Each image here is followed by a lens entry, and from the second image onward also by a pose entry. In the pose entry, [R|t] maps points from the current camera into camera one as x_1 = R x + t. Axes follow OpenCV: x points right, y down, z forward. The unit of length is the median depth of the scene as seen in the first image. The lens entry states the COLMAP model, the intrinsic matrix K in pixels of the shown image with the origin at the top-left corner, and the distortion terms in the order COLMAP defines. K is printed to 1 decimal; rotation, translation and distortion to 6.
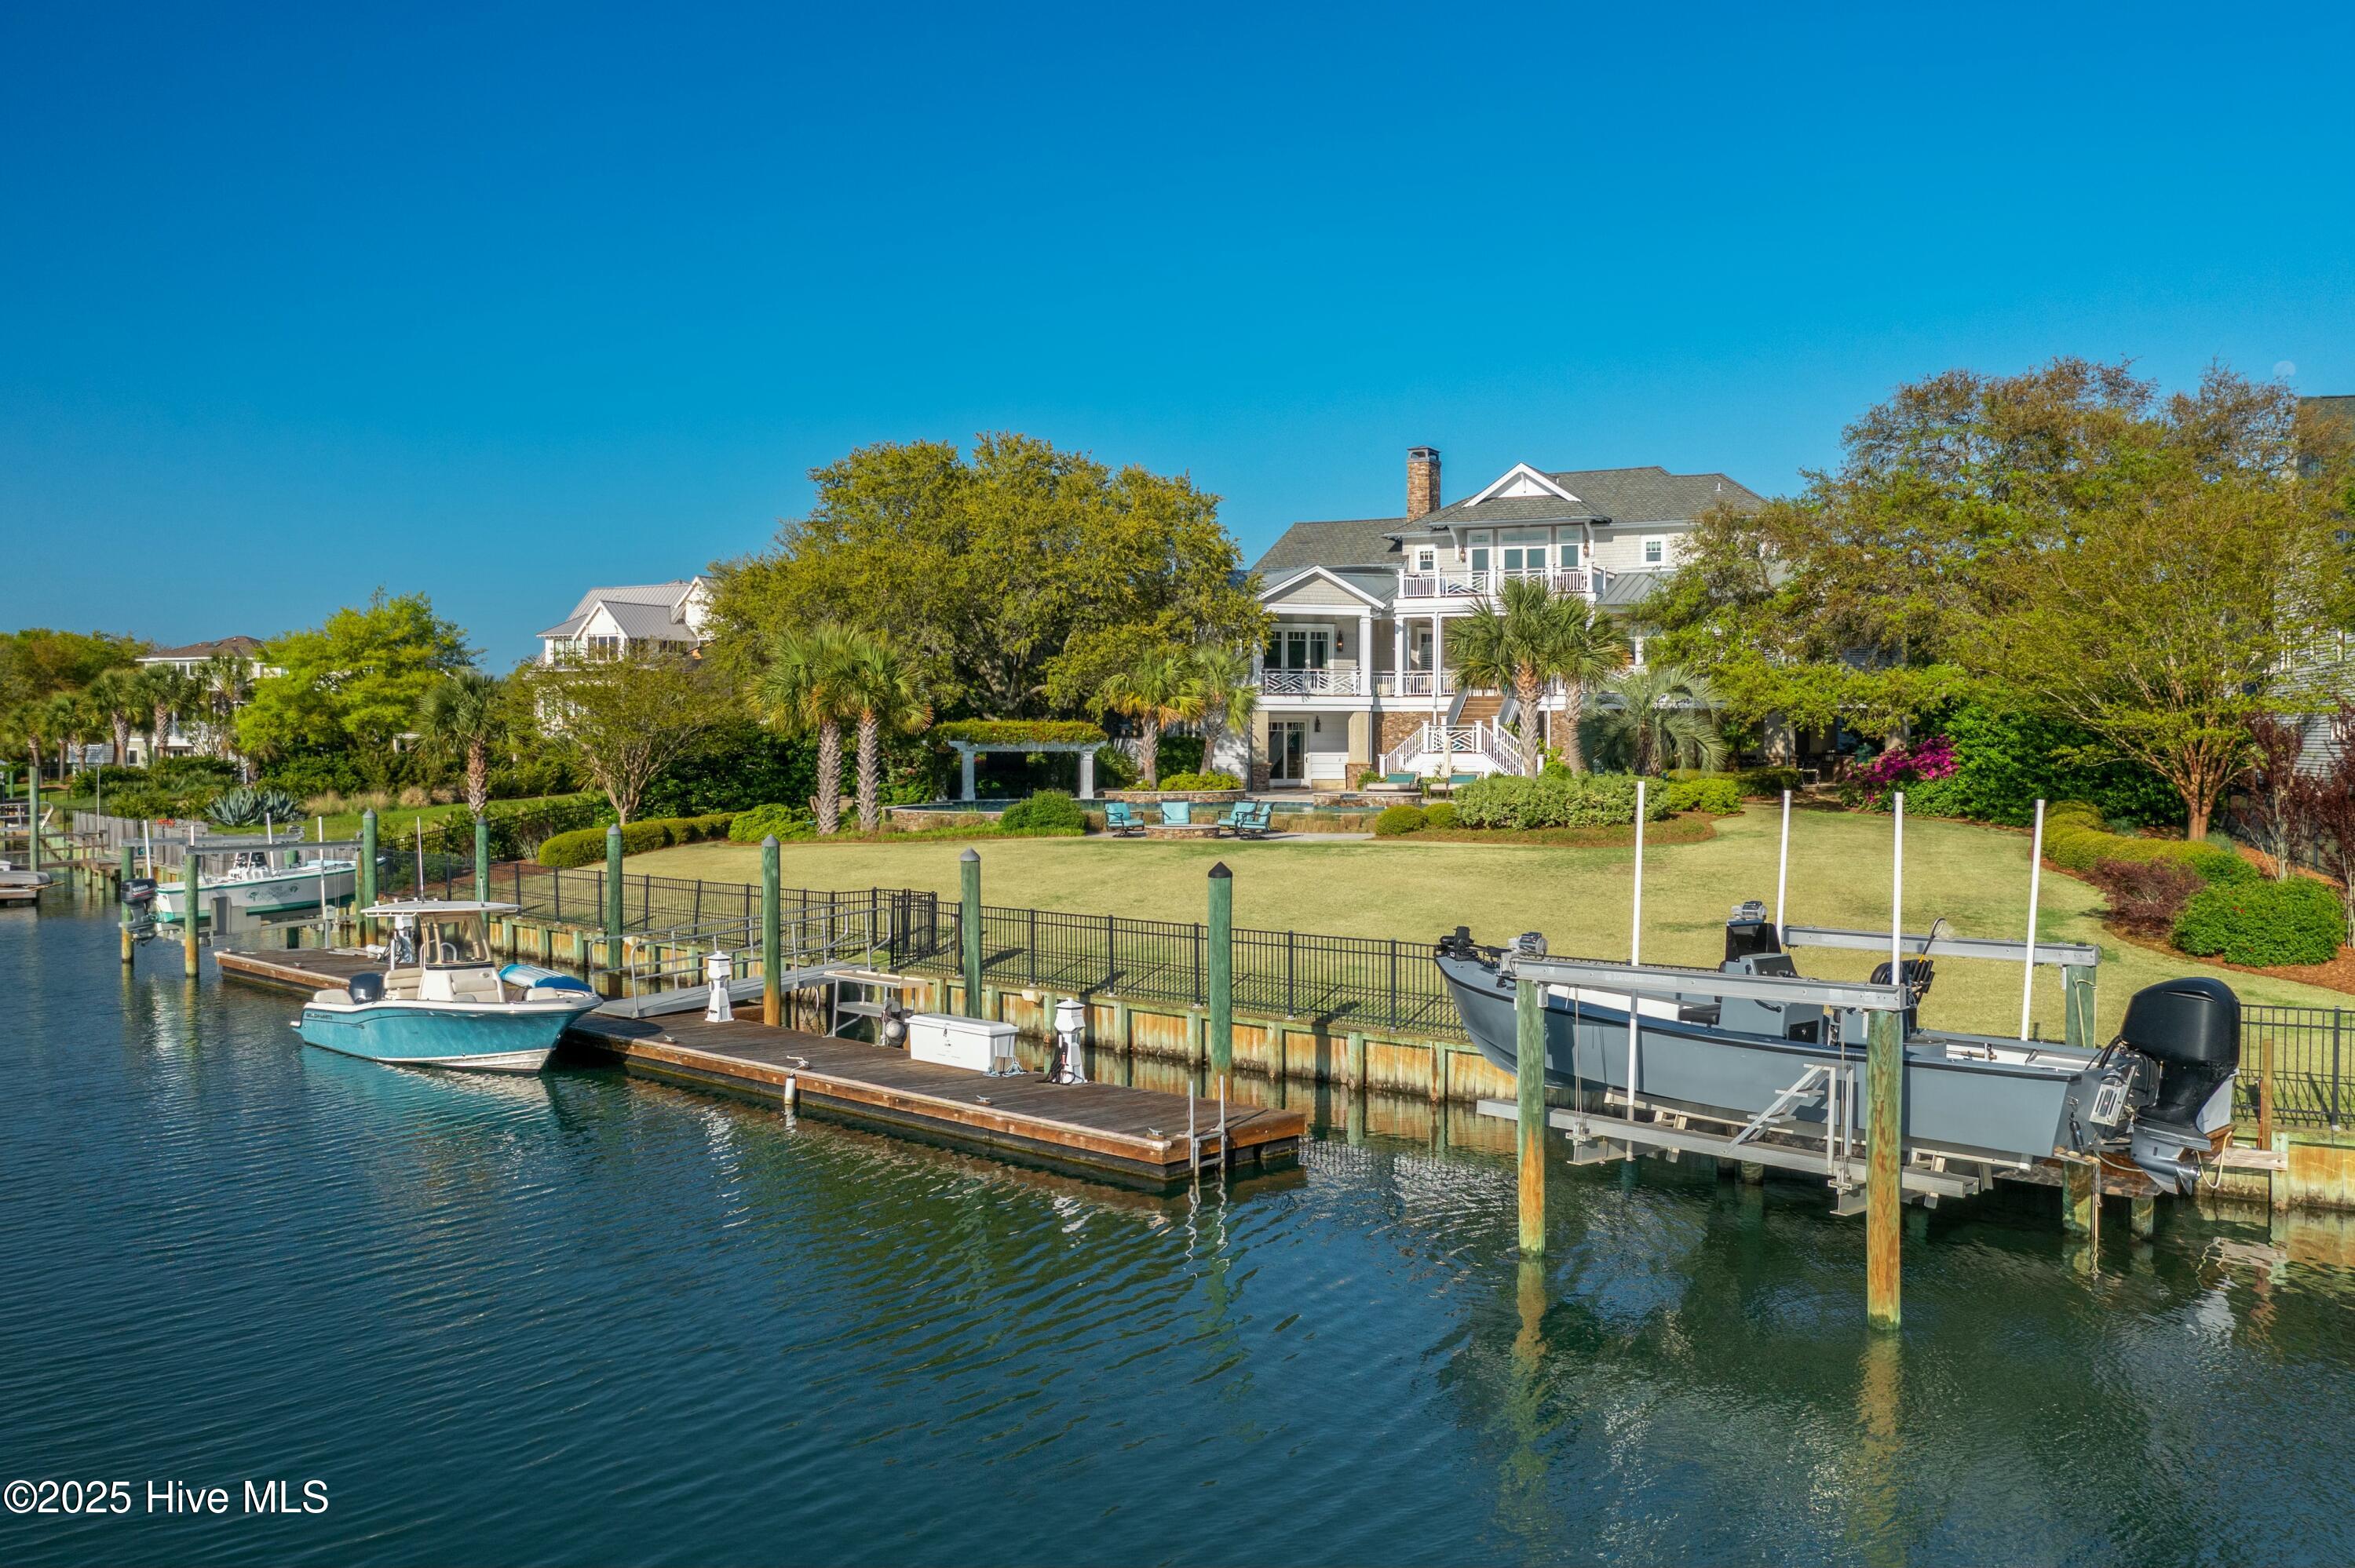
lens RADIAL K [[1829.2, 0, 1167.5], [0, 1829.2, 785.7], [0, 0, 1]] dist [-0.001103, 0.003060]
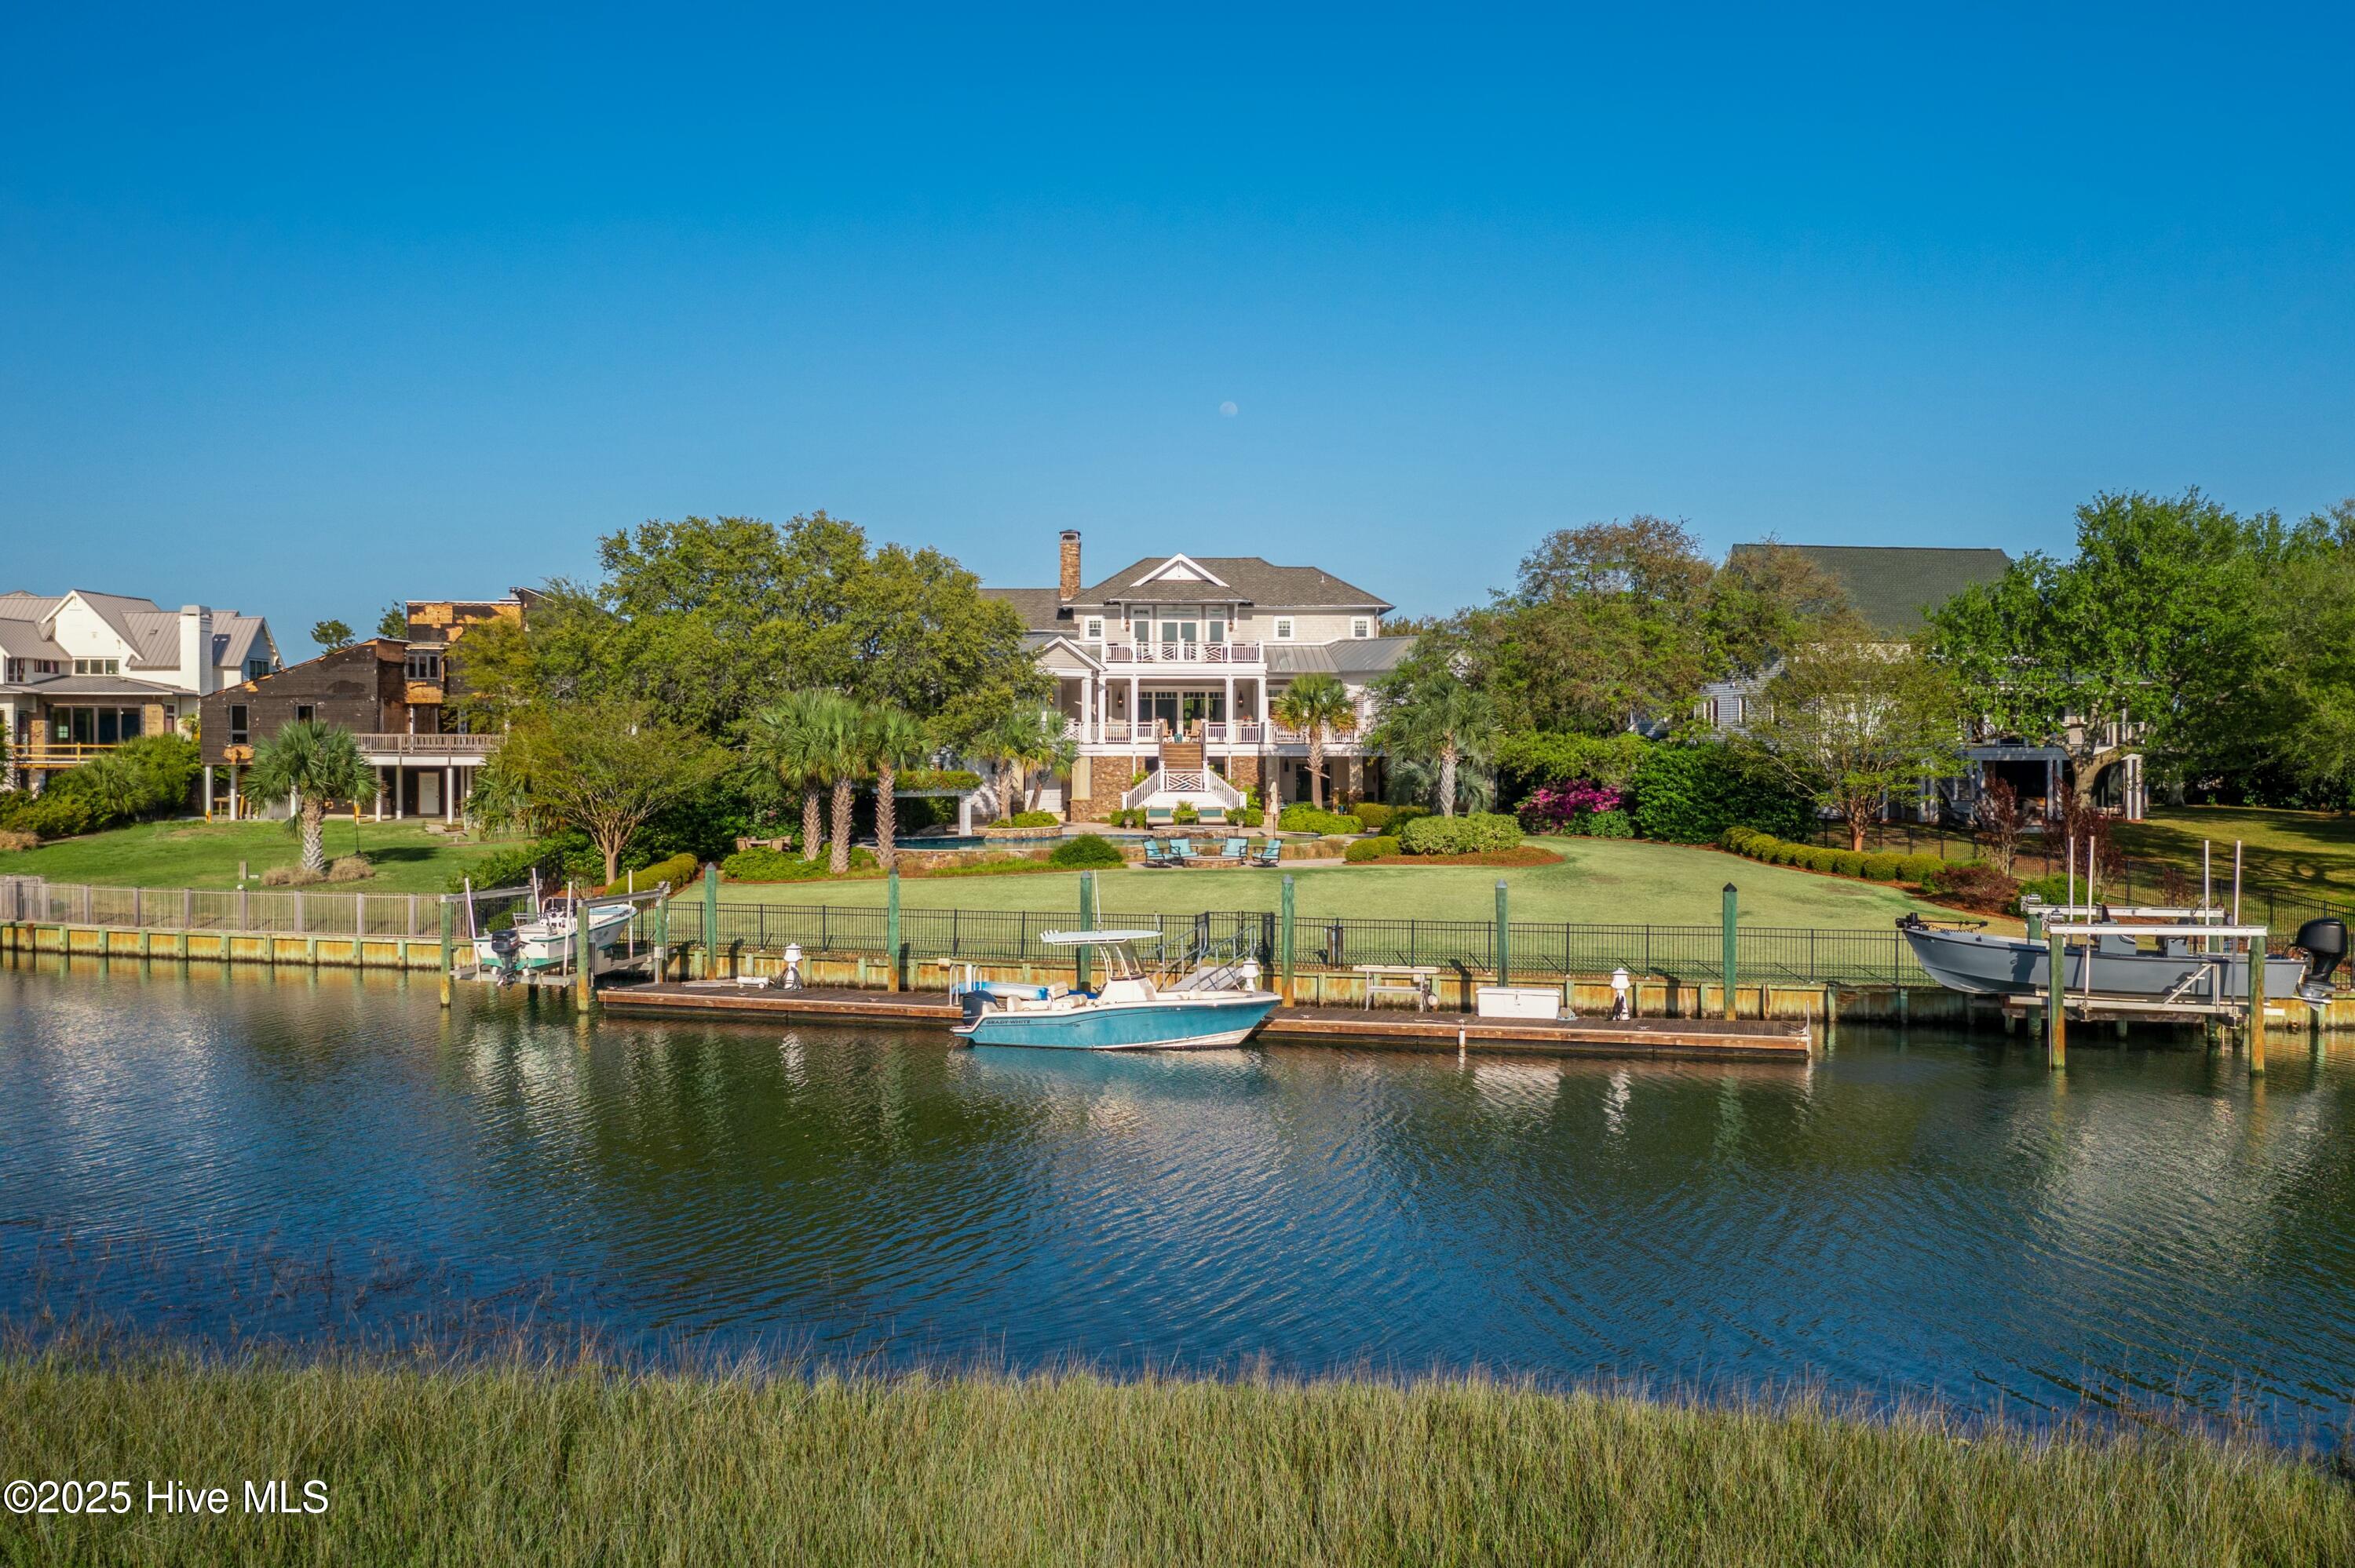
lens RADIAL K [[1829.2, 0, 1167.5], [0, 1829.2, 785.7], [0, 0, 1]] dist [-0.001103, 0.003060]
pose [[0.890257, -0.008105, 0.455386, -0.428842], [0.011575, 0.999921, -0.004832, -0.016551], [-0.455311, 0.009573, 0.890281, -0.102557]]
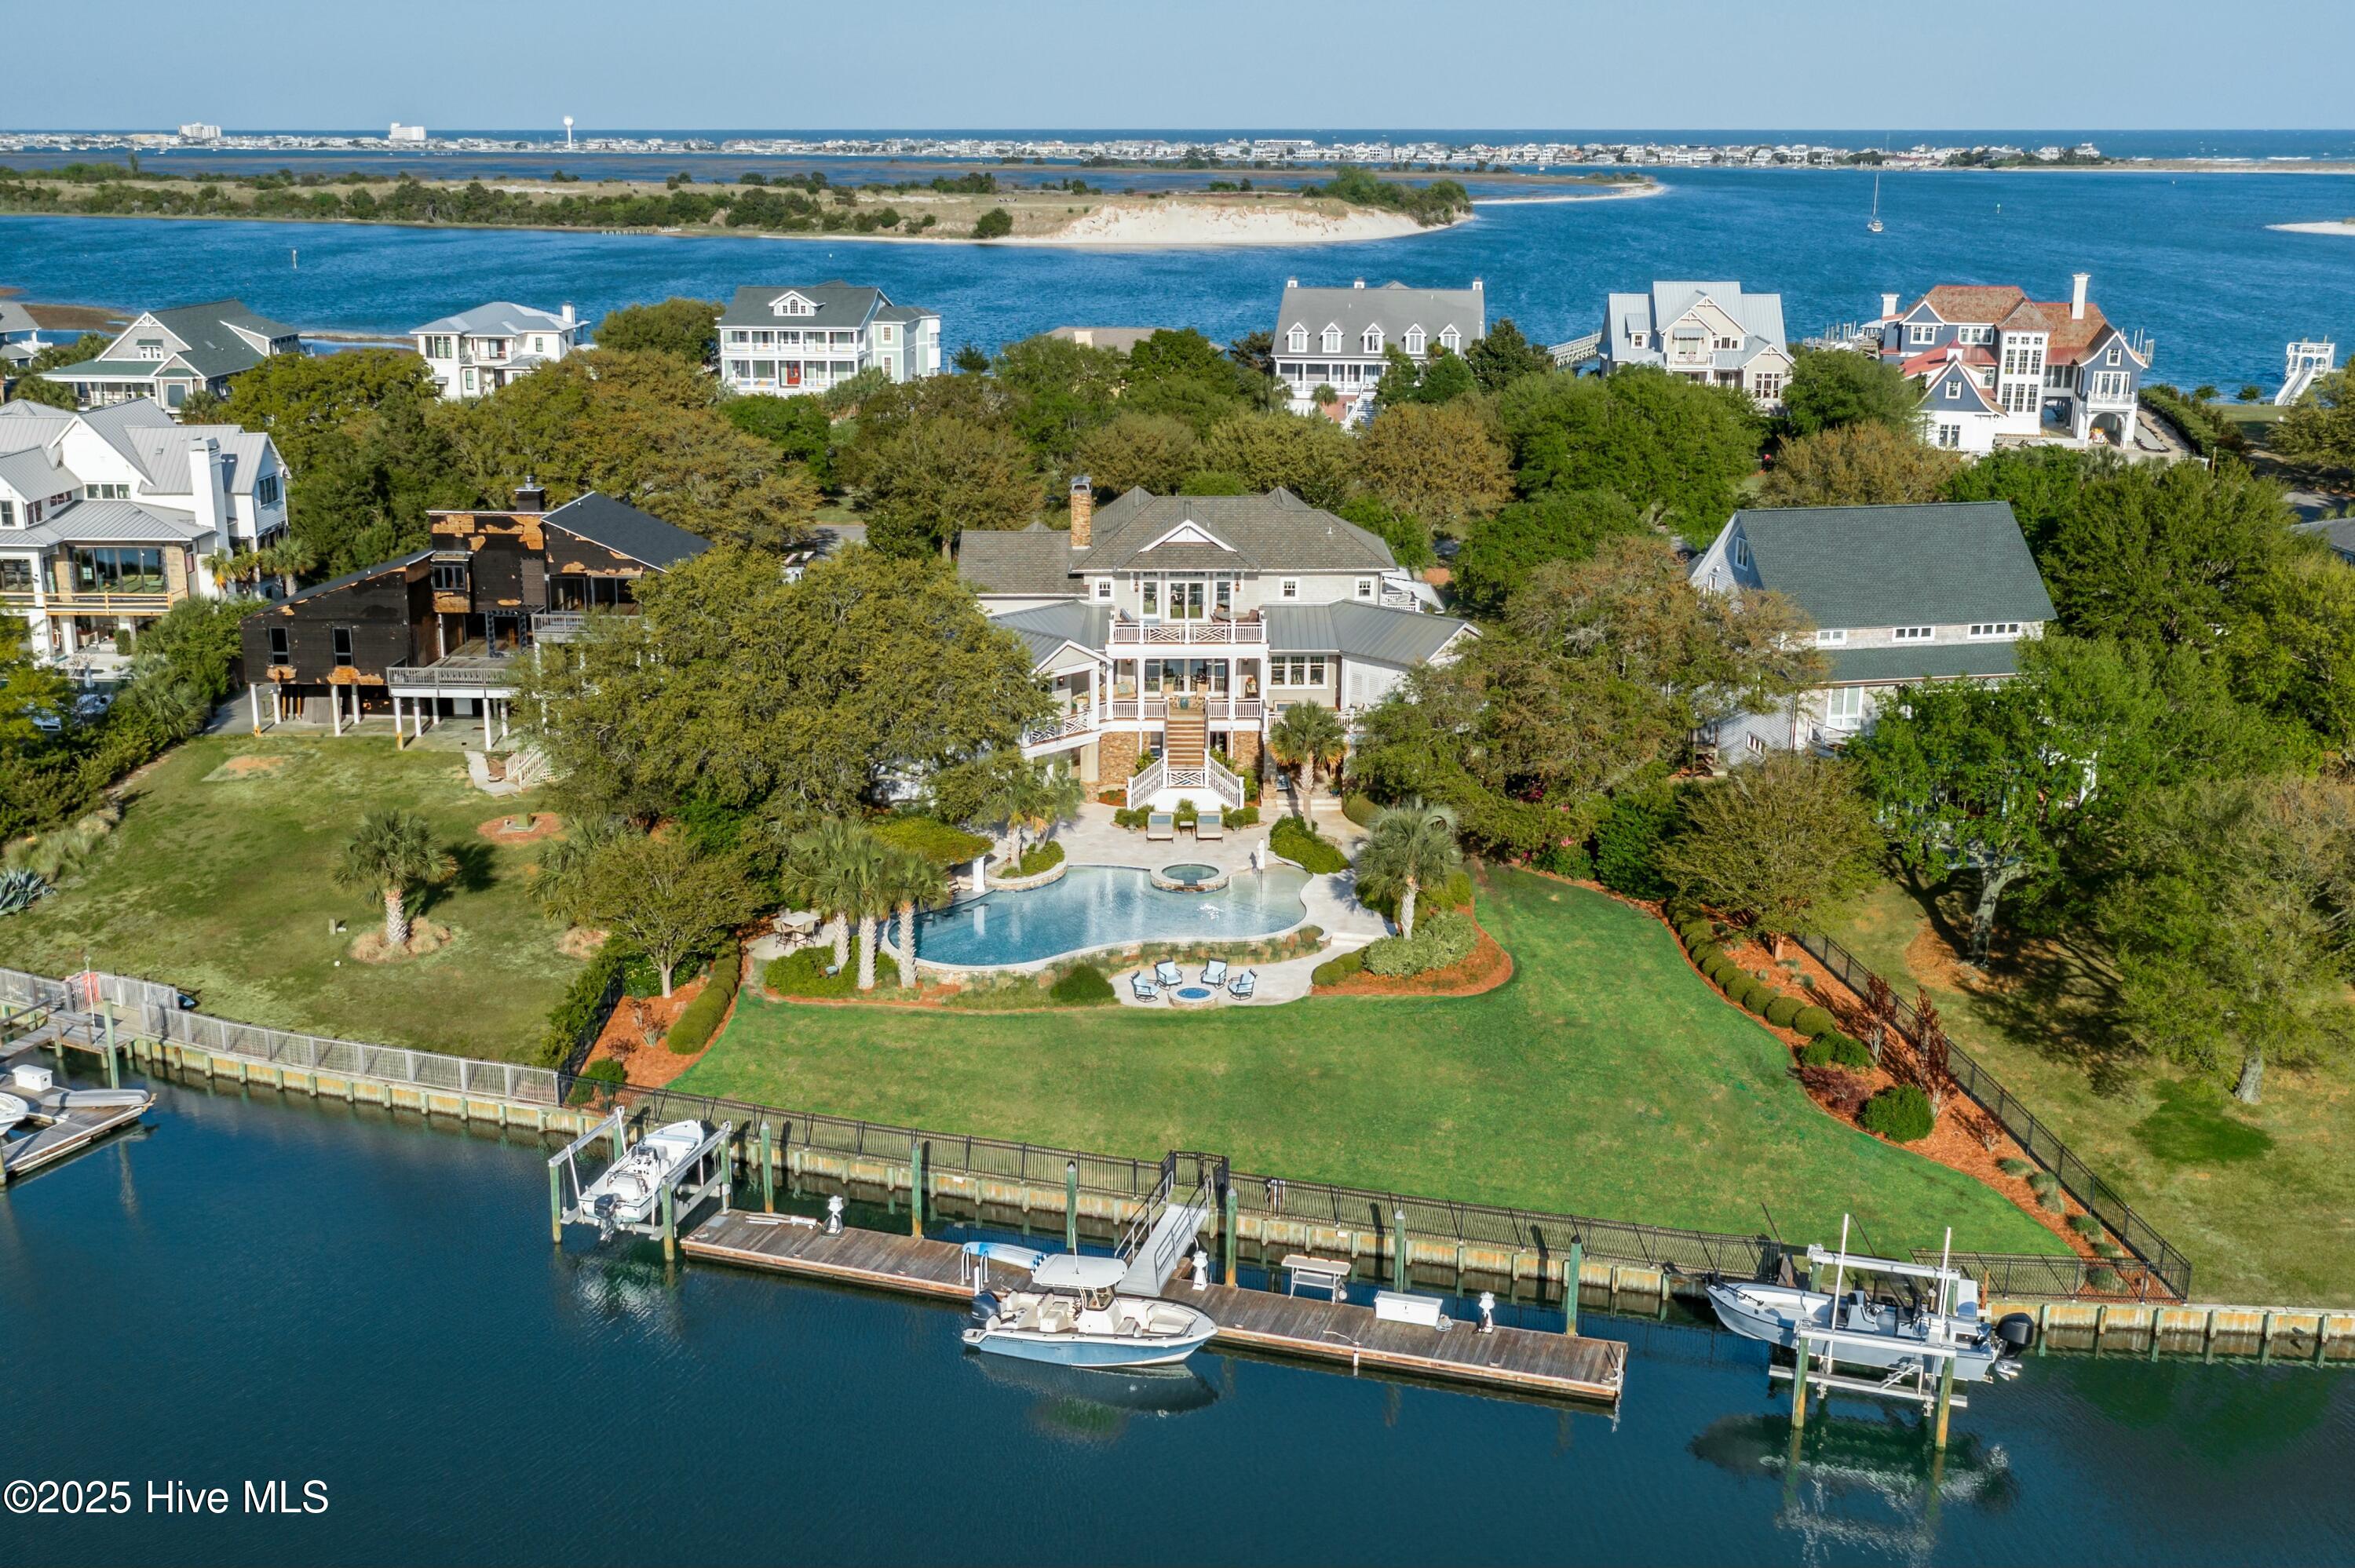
lens RADIAL K [[1994.9, 0, 1177.5], [0, 1994.9, 784.0], [0, 0, 1]] dist [-0.006093, -0.006704]
pose [[0.898631, -0.096354, 0.427993, -0.473667], [0.003222, 0.977006, 0.213188, -0.332332], [-0.438693, -0.190198, 0.878278, -0.263114]]
